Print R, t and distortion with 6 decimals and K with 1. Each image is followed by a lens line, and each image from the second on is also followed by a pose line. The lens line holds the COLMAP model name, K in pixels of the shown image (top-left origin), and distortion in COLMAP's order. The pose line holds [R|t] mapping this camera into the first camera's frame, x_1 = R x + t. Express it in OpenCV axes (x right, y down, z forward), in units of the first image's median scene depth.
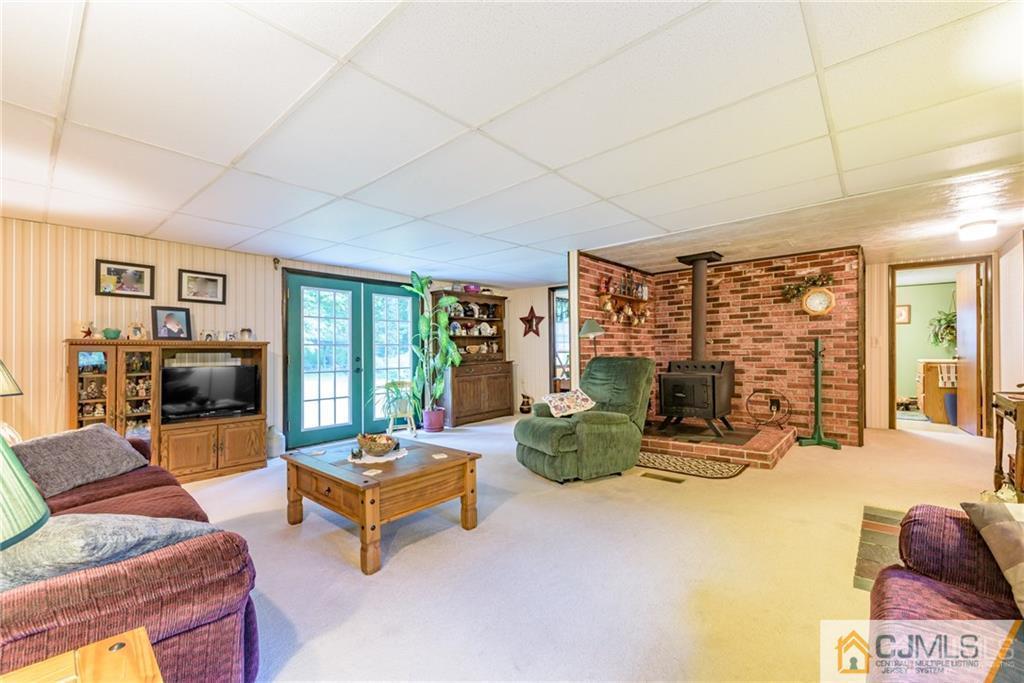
lens RADIAL K [[422.5, 0, 514.6], [0, 422.5, 346.2], [0, 0, 1]] dist [-0.000751, -0.000528]
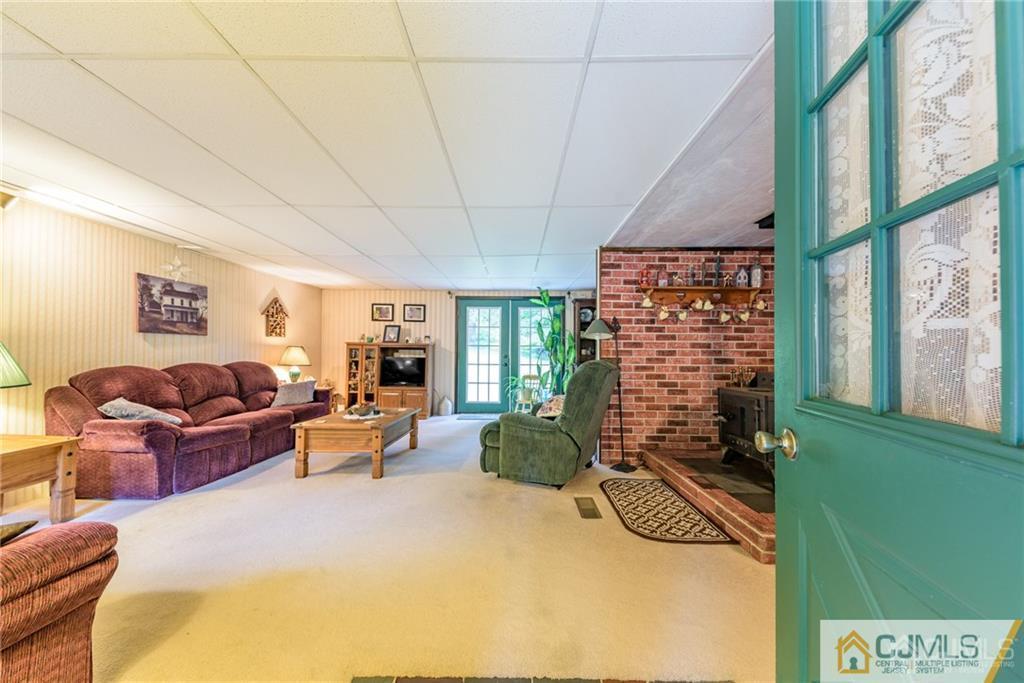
lens RADIAL K [[349.3, 0, 516.5], [0, 349.3, 346.9], [0, 0, 1]] dist [0.000777, 0.000071]
pose [[0.647192, 0.006996, -0.762295, 0.607592], [-0.008275, 0.999963, 0.002152, -0.003578], [0.762282, 0.004915, 0.647226, 0.346310]]
